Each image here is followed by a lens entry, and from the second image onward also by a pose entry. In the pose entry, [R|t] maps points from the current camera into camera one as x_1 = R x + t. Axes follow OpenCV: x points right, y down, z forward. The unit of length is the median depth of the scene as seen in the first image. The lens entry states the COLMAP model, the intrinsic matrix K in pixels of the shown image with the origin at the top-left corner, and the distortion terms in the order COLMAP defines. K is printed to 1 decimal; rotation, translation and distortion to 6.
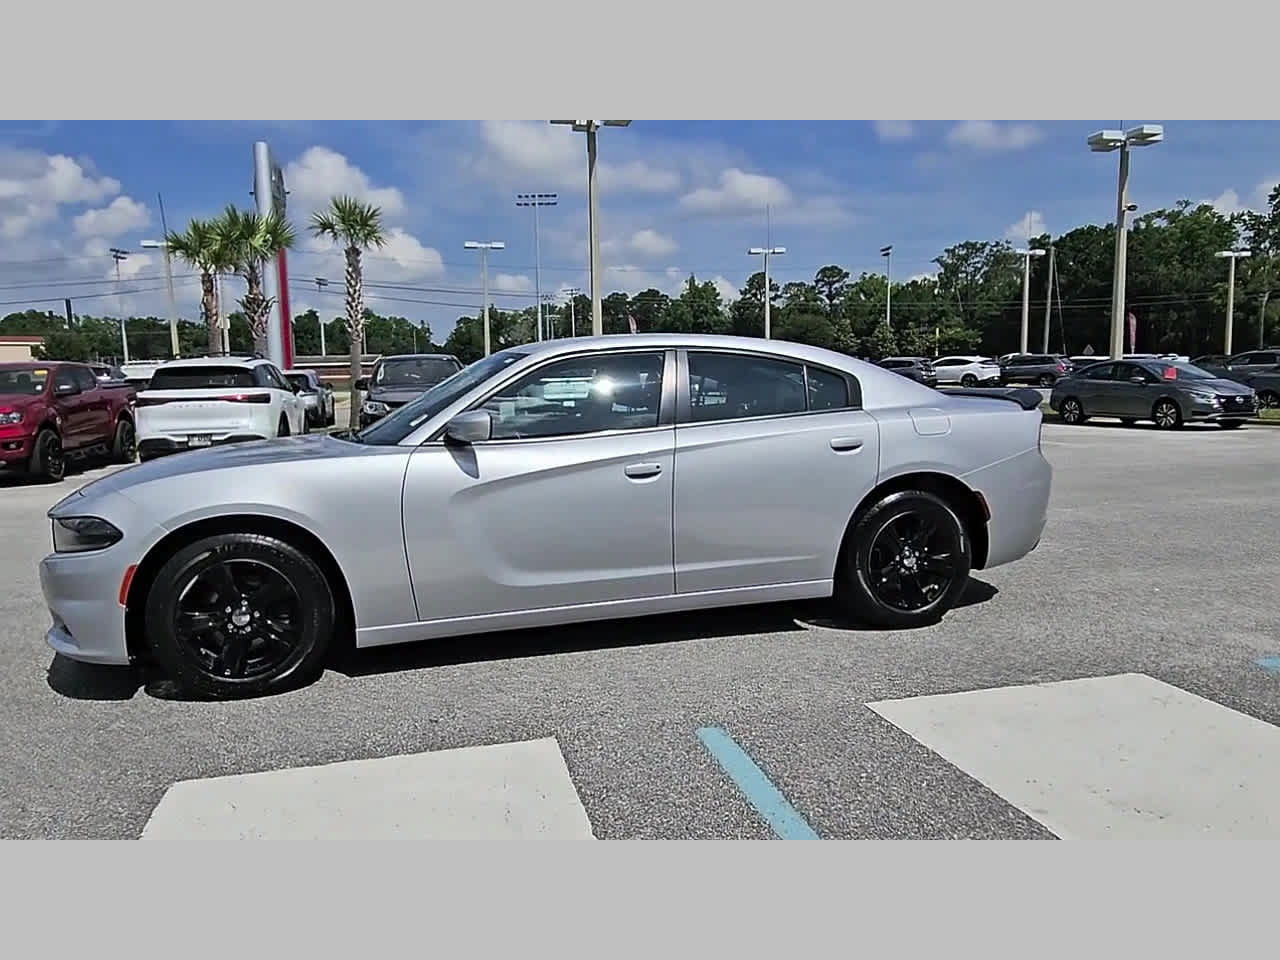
lens RADIAL K [[874.9, 0, 622.1], [0, 874.9, 481.4], [0, 0, 1]] dist [0.004792, -0.004548]
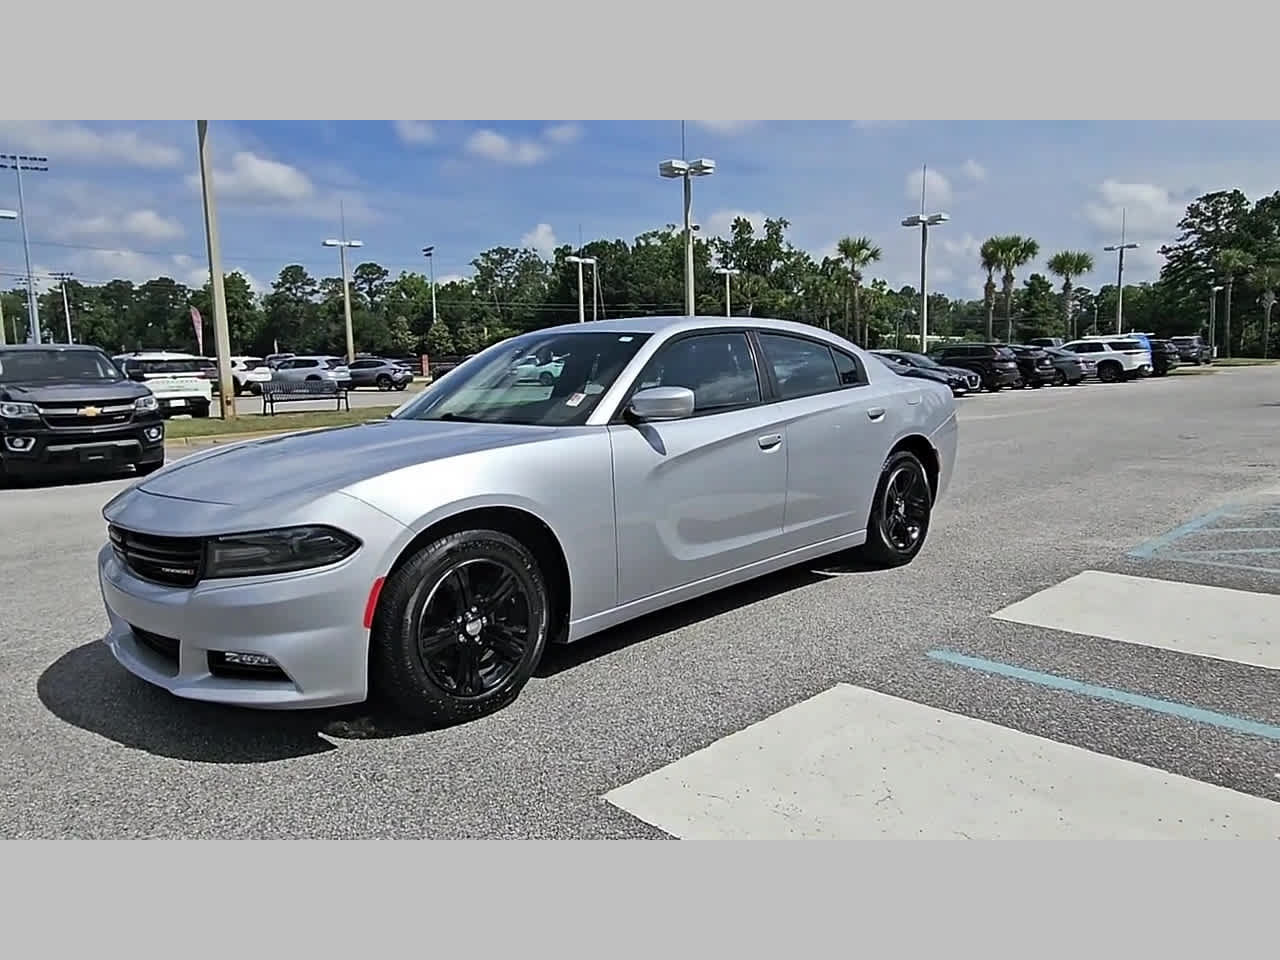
lens RADIAL K [[874.3, 0, 624.2], [0, 874.3, 479.8], [0, 0, 1]] dist [0.007648, -0.008681]
pose [[0.869161, -0.066171, 0.490082, -0.103430], [0.066160, 0.997658, 0.017371, 0.000684], [-0.490083, 0.017325, 0.871503, 0.023016]]
